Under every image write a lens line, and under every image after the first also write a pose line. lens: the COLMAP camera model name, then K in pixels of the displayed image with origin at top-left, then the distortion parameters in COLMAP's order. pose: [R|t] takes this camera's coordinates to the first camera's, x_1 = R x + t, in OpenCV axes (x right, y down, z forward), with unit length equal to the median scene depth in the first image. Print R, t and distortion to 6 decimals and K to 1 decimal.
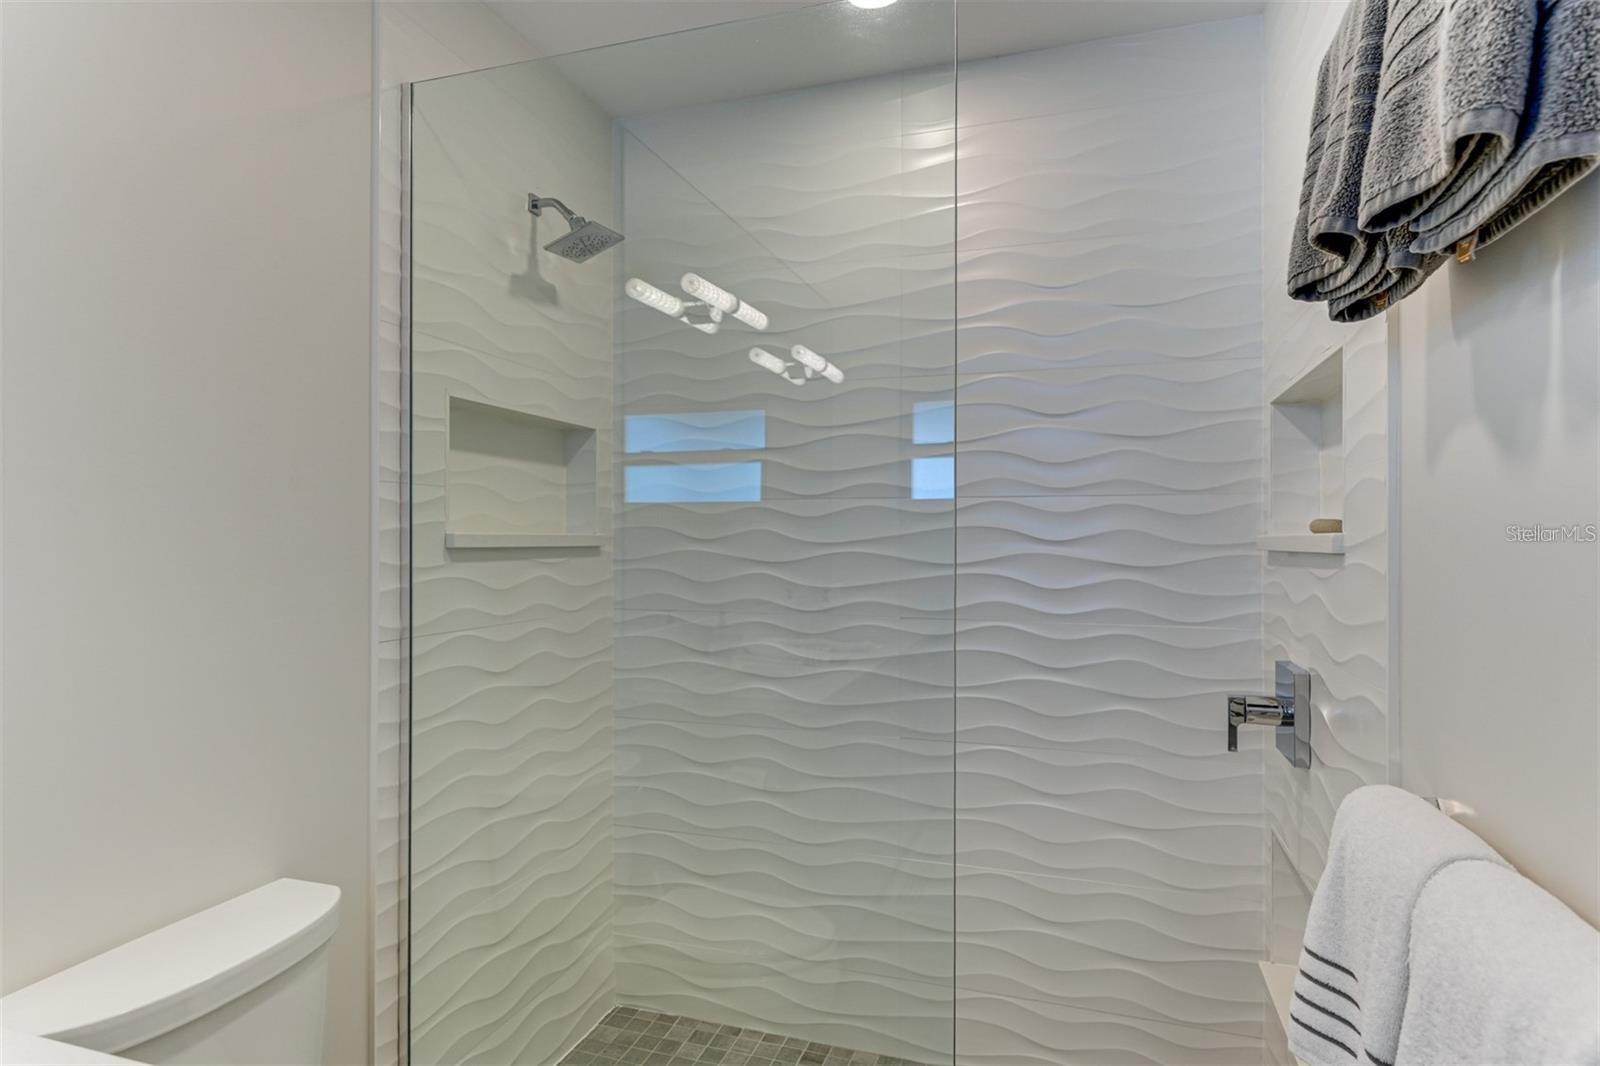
lens RADIAL K [[835.3, 0, 801.9], [0, 835.3, 536.8], [0, 0, 1]] dist [0.004340, -0.001507]
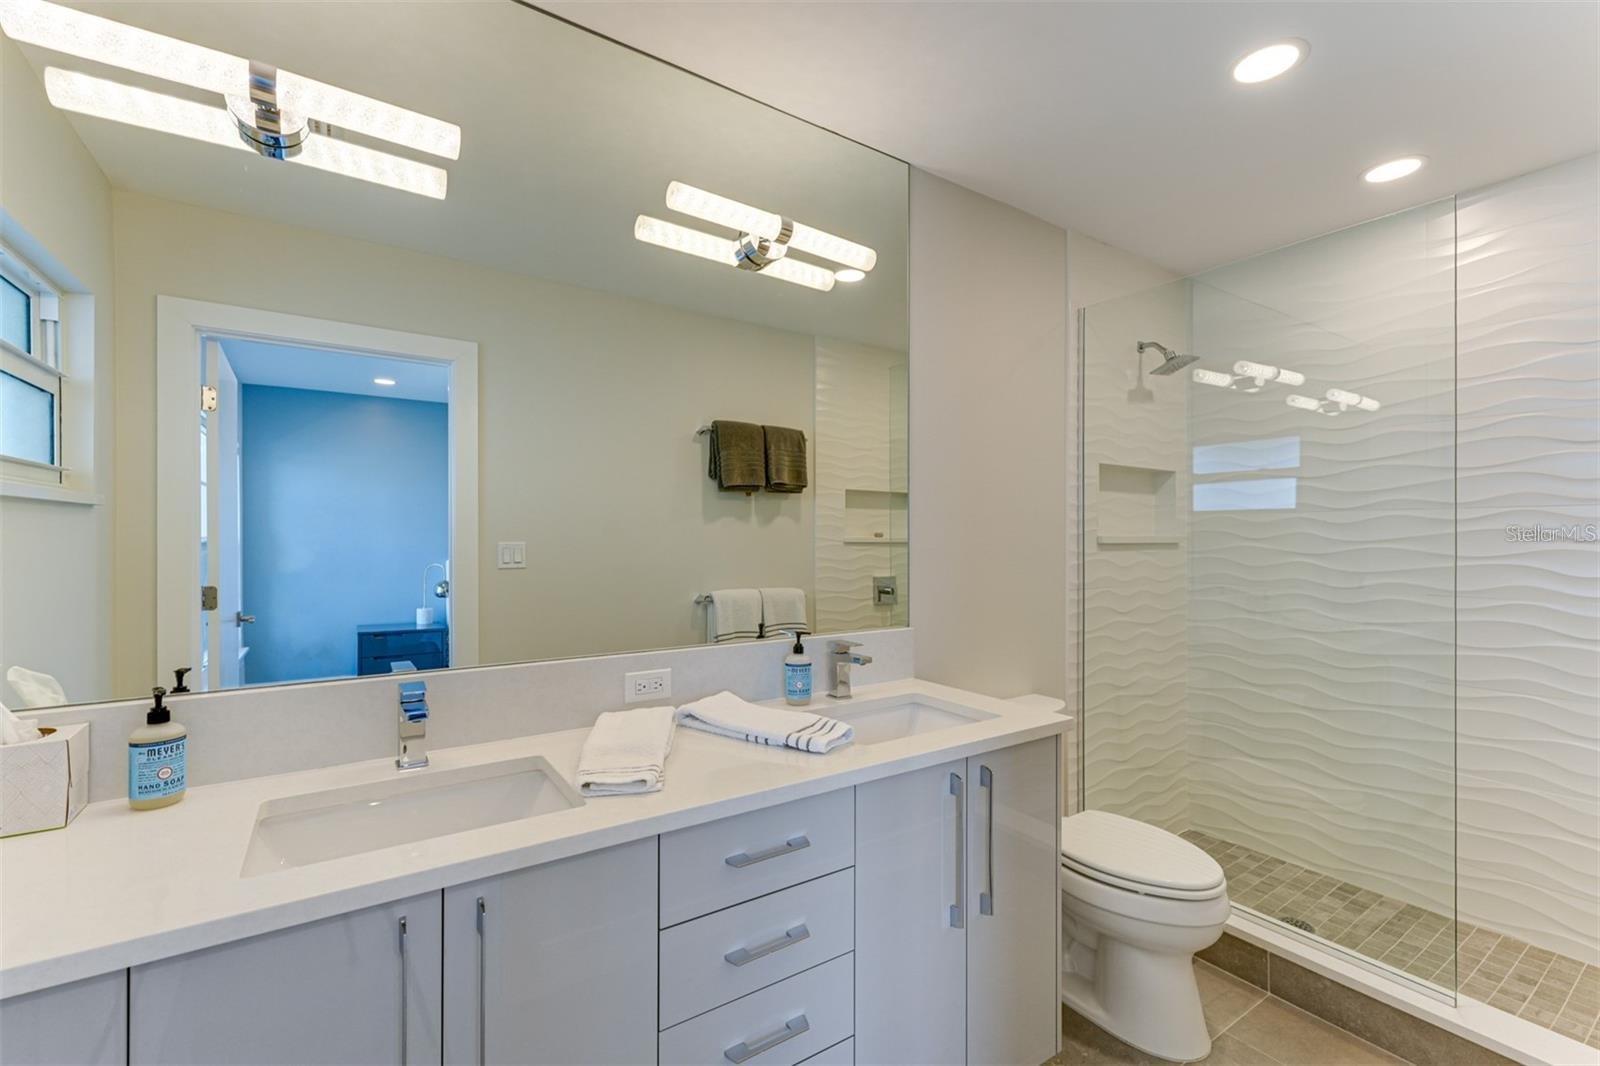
lens RADIAL K [[680.8, 0, 797.8], [0, 680.8, 534.9], [0, 0, 1]] dist [-0.004434, 0.002130]
pose [[0.782319, -0.002609, -0.622872, 0.003546], [0.002586, 0.999996, -0.000940, -0.005242], [0.622872, -0.000875, 0.782323, -0.542247]]
